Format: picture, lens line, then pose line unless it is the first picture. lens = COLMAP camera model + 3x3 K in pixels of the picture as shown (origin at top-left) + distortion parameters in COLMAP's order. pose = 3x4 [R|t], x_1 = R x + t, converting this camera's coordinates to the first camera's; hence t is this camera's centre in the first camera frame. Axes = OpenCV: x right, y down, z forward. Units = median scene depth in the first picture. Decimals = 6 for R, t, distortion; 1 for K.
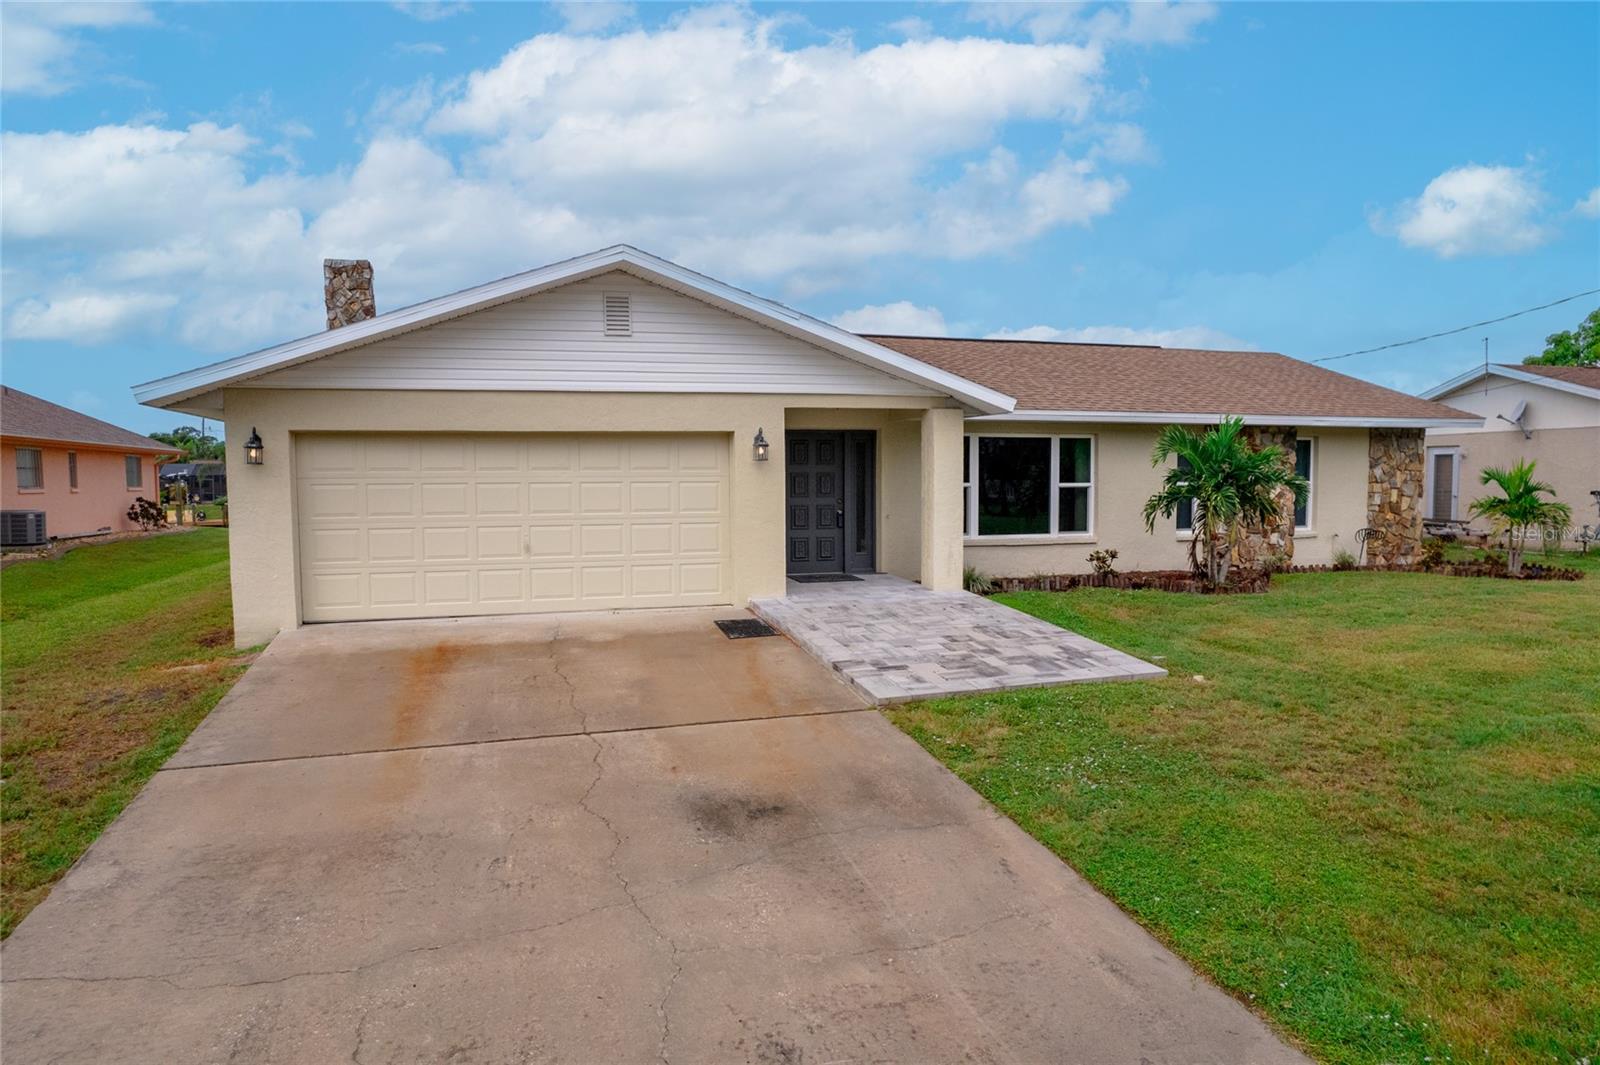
lens RADIAL K [[969.6, 0, 800.0], [0, 969.6, 532.5], [0, 0, 1]] dist [-0.060563, 0.055991]
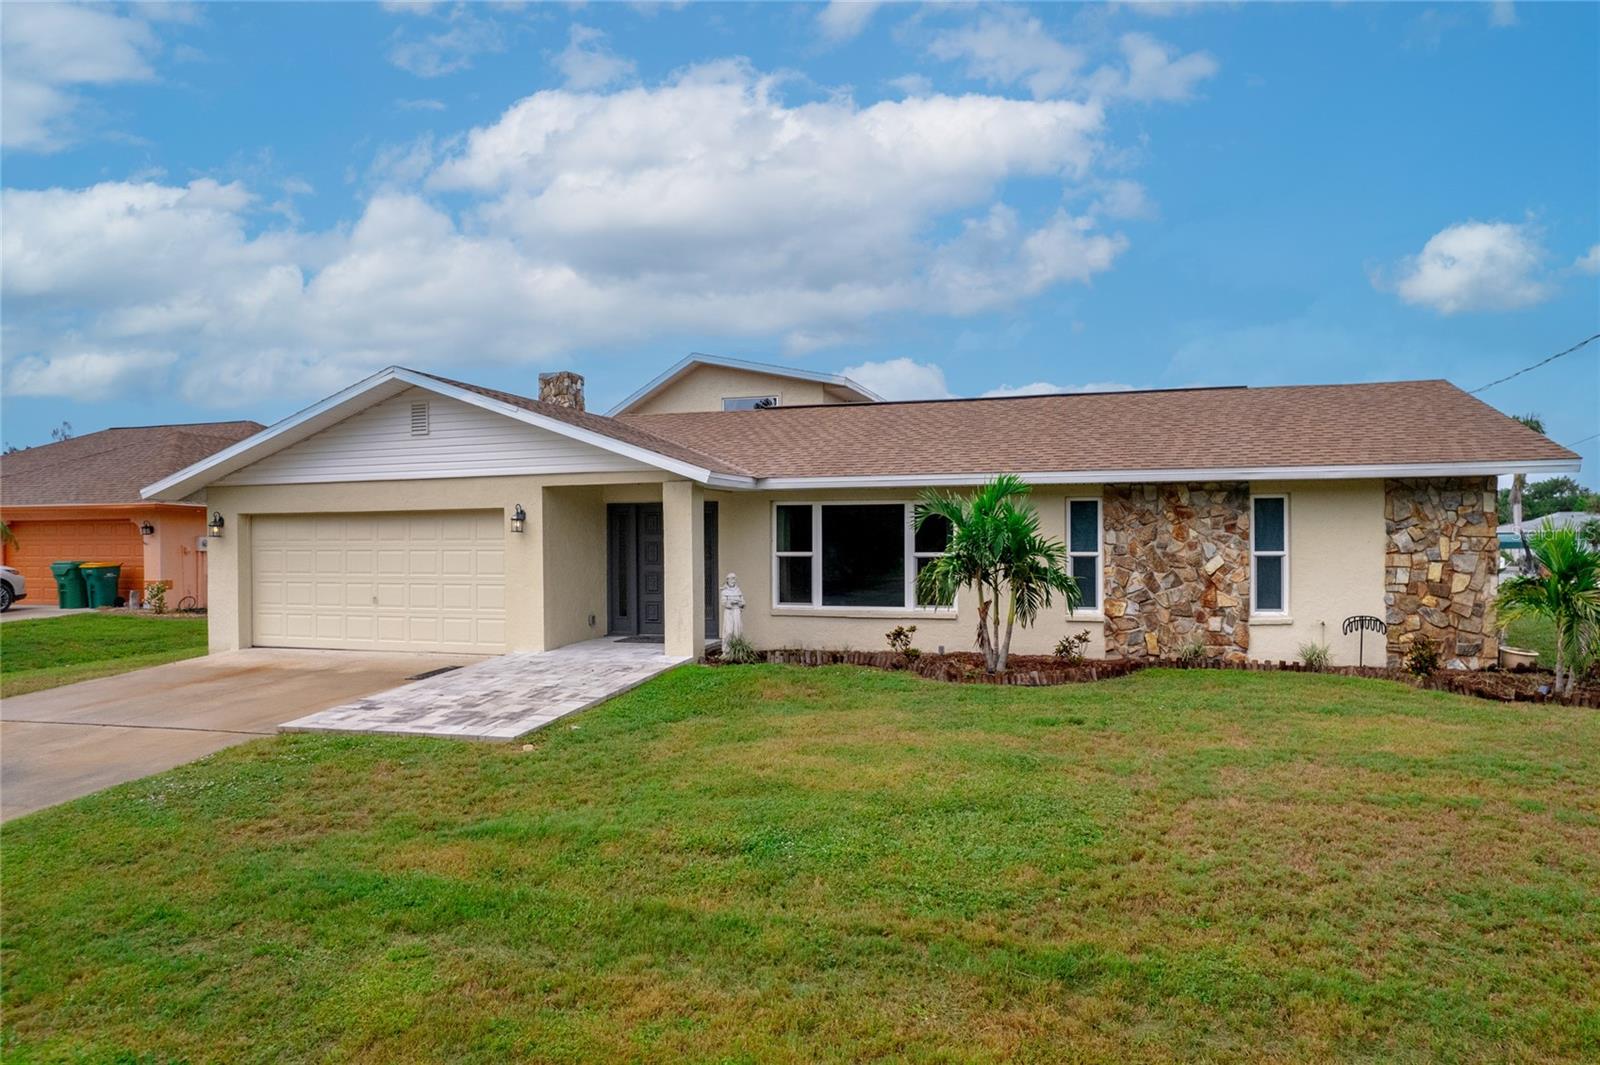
lens RADIAL K [[969.6, 0, 800.0], [0, 969.6, 532.5], [0, 0, 1]] dist [-0.060563, 0.055991]
pose [[0.842000, -0.004647, -0.539457, 0.664315], [-0.030586, 0.997943, -0.056336, -0.014318], [0.538609, 0.063935, 0.840127, 0.155911]]
